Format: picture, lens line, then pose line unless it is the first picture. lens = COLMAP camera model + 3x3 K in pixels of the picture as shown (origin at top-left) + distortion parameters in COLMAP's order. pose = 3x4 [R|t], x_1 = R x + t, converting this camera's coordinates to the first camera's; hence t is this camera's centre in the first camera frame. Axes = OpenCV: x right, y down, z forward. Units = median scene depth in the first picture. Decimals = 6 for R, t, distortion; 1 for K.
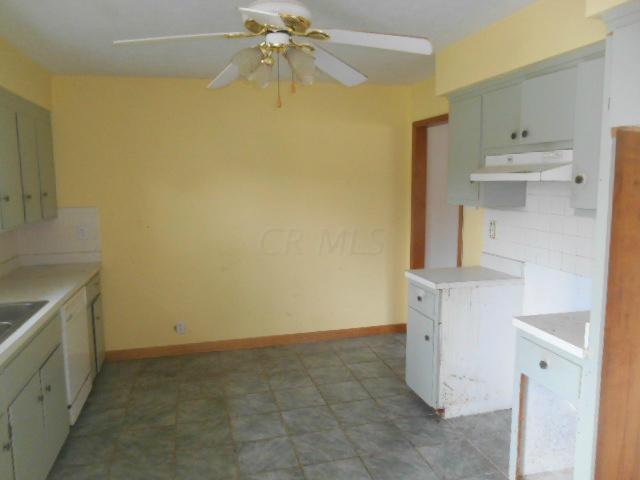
lens RADIAL K [[499.3, 0, 319.0], [0, 499.3, 242.0], [0, 0, 1]] dist [-0.009951, 0.001561]
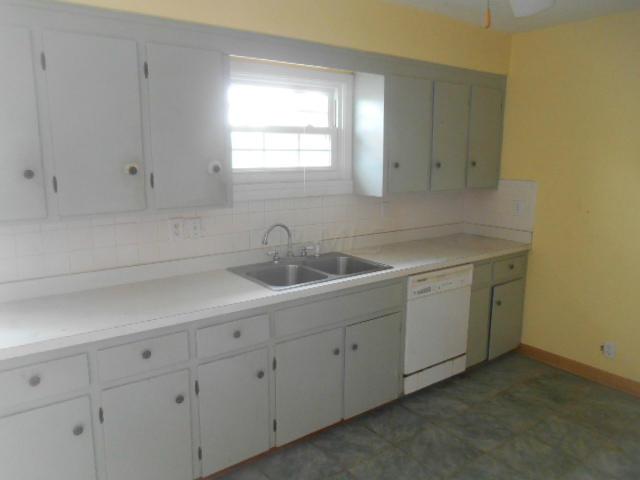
lens RADIAL K [[499.3, 0, 319.8], [0, 499.3, 236.3], [0, 0, 1]] dist [-0.009951, 0.001561]
pose [[0.391239, 0.177897, -0.902931, 0.258039], [-0.132469, 0.981807, 0.136038, -0.053393], [0.910705, 0.066387, 0.407687, 0.365631]]
